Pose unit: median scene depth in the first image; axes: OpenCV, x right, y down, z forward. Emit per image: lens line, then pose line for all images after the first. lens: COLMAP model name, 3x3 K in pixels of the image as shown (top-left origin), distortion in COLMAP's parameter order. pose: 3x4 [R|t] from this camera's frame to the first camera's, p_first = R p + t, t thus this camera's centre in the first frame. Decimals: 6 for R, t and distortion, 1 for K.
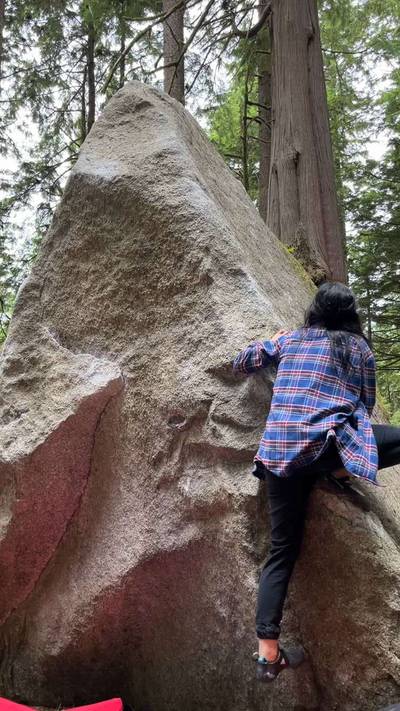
lens RADIAL K [[613.0, 0, 199.5], [0, 613.0, 356.8], [0, 0, 1]] dist [0.087688, -0.168132]
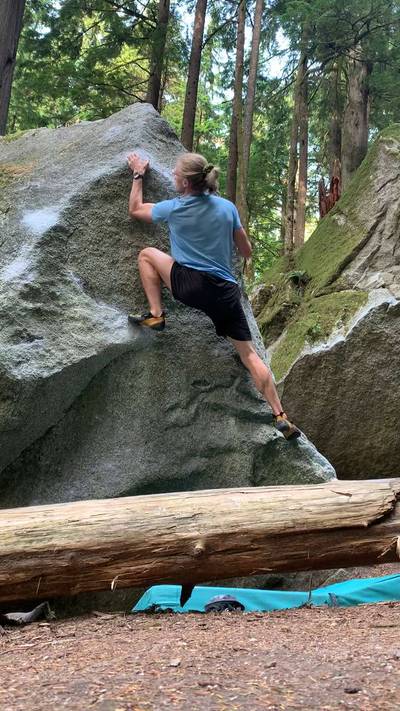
lens RADIAL K [[613.0, 0, 199.5], [0, 613.0, 356.8], [0, 0, 1]] dist [0.087688, -0.168132]
pose [[0.630760, 0.285233, 0.721654, -0.916624], [-0.241969, 0.955920, -0.166335, 0.242664], [-0.737288, -0.069701, 0.671974, 0.088131]]
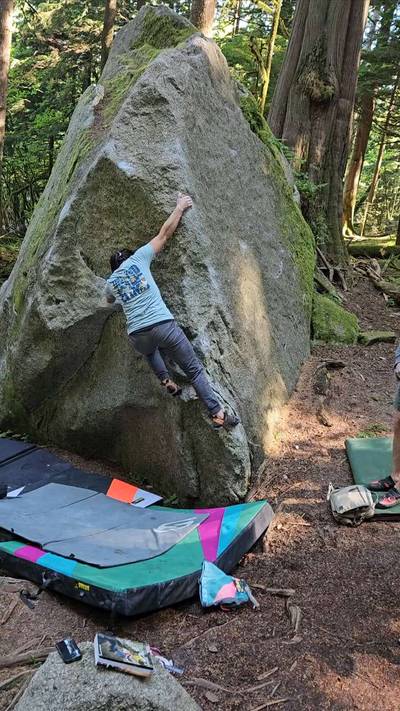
lens RADIAL K [[582.7, 0, 200.0], [0, 582.7, 355.5], [0, 0, 1]] dist [0.001481, 0.001391]
pose [[0.986871, 0.157300, 0.036624, 0.034957], [-0.156255, 0.872547, 0.462867, -0.568839], [0.040853, -0.462513, 0.885671, -0.394439]]
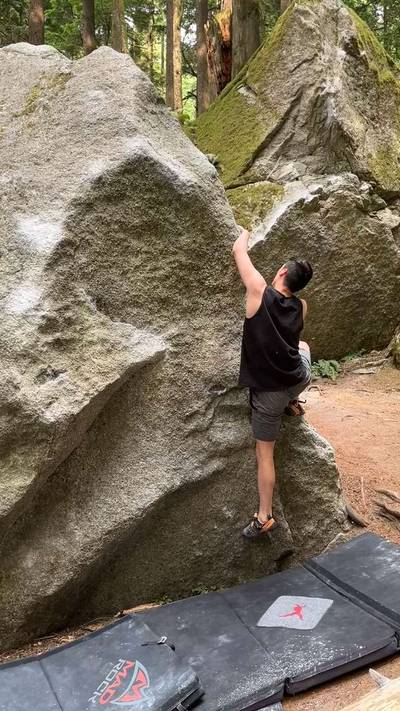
lens RADIAL K [[613.0, 0, 199.5], [0, 613.0, 356.8], [0, 0, 1]] dist [0.087688, -0.168132]
pose [[0.445020, 0.026859, 0.895118, -1.142513], [-0.178343, 0.982186, 0.059194, -0.035465], [-0.877583, -0.185981, 0.441882, 0.393351]]
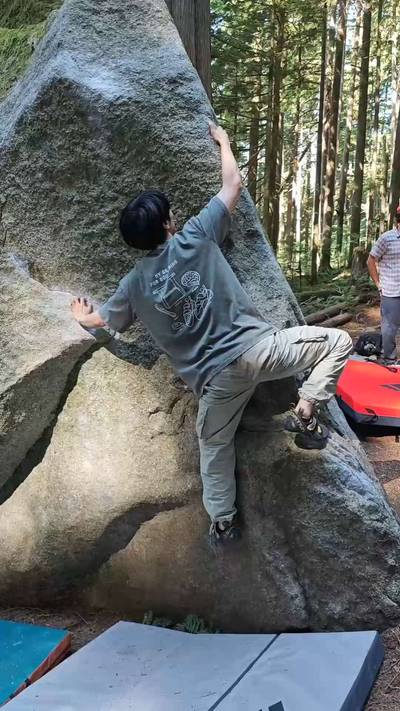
lens RADIAL K [[604.7, 0, 200.6], [0, 604.7, 349.2], [0, 0, 1]] dist [-0.009348, 0.004157]
pose [[0.946996, 0.004459, 0.321214, -0.288867], [-0.099910, 0.954404, 0.281303, -0.200972], [-0.305313, -0.298485, 0.904262, 0.106585]]
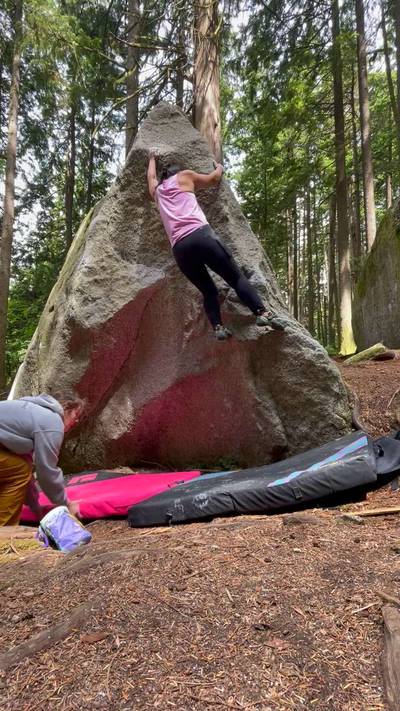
lens RADIAL K [[326.7, 0, 202.4], [0, 326.7, 354.1], [0, 0, 1]] dist [0.000817, -0.000127]
pose [[0.973271, 0.025526, 0.228237, -0.220785], [-0.052212, 0.992373, 0.111664, 0.131894], [-0.223646, -0.120596, 0.967181, 0.079477]]
